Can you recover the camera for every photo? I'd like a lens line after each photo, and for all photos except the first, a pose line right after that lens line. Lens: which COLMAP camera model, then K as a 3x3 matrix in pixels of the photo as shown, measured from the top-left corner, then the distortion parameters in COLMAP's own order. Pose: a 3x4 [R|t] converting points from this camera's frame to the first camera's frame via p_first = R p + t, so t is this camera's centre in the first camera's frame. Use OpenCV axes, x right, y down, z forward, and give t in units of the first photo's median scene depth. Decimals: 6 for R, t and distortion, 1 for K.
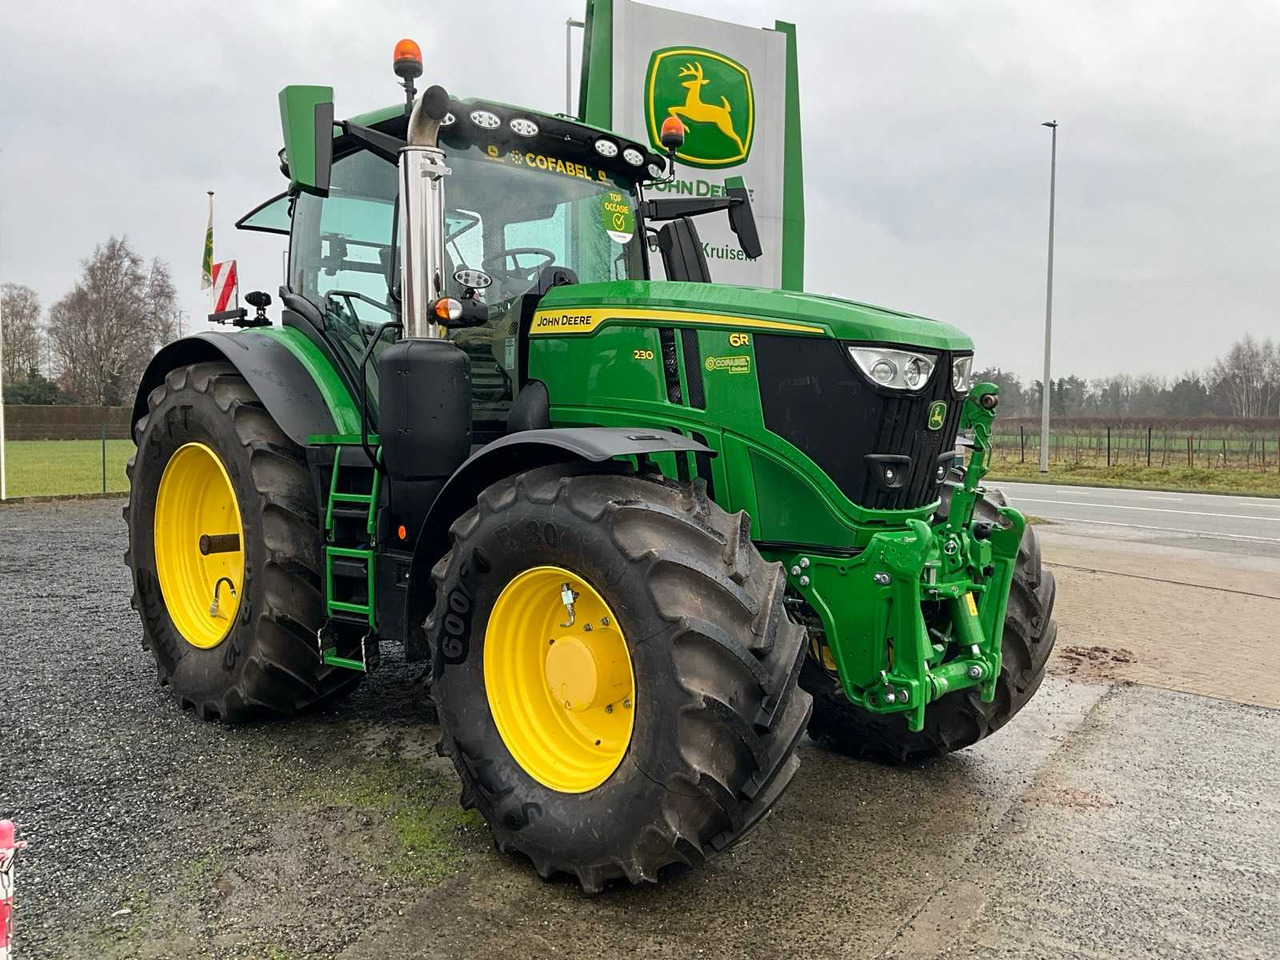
lens RADIAL K [[1047.4, 0, 635.9], [0, 1047.4, 477.5], [0, 0, 1]] dist [0.062668, -0.115286]
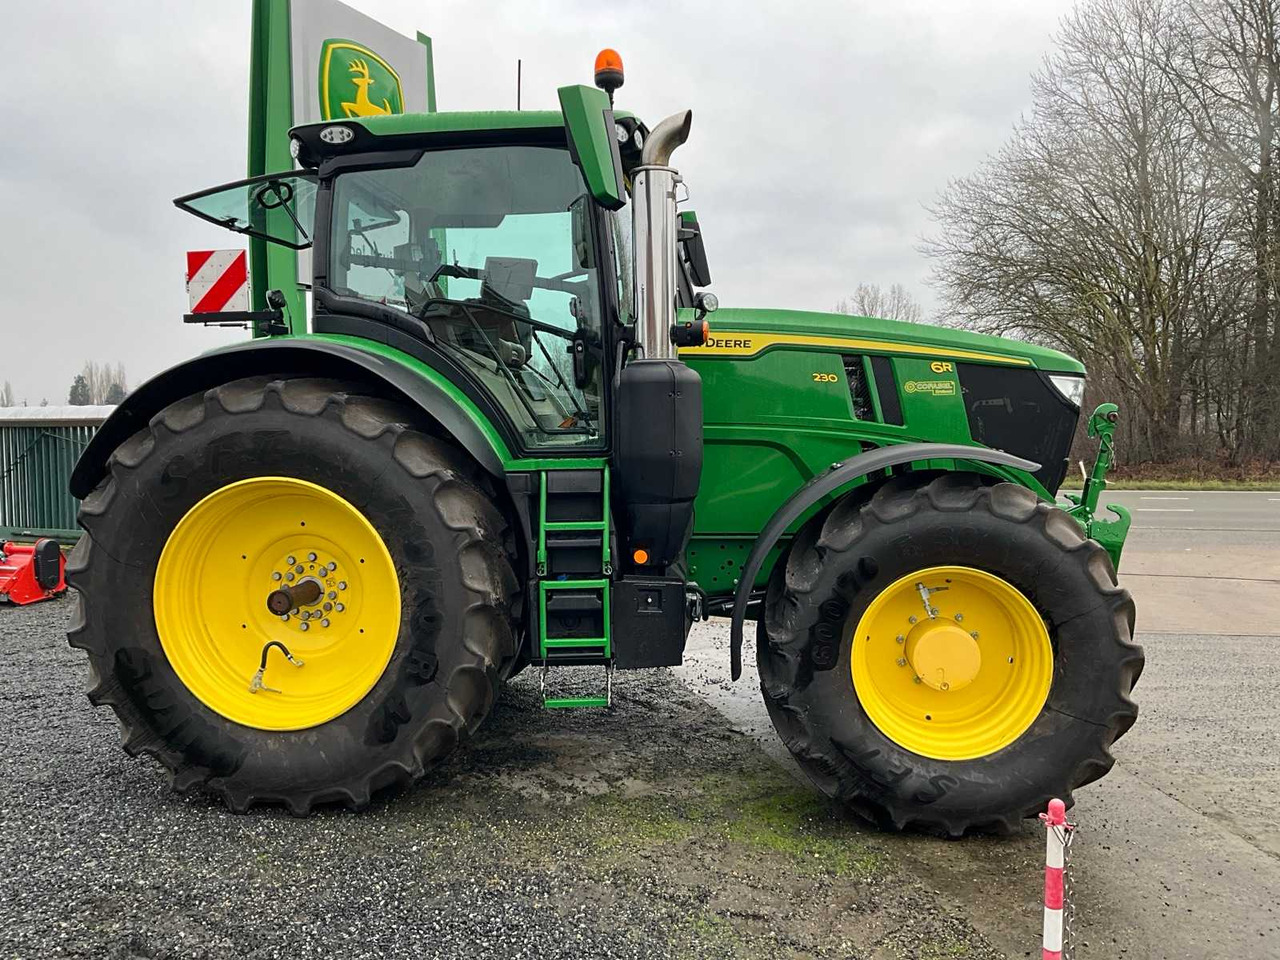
lens RADIAL K [[1047.4, 0, 635.9], [0, 1047.4, 477.5], [0, 0, 1]] dist [0.062668, -0.115286]
pose [[0.796137, -0.048488, 0.603170, -0.778790], [0.051252, 0.998606, 0.012628, -0.032723], [-0.602942, 0.020861, 0.797513, 0.214948]]
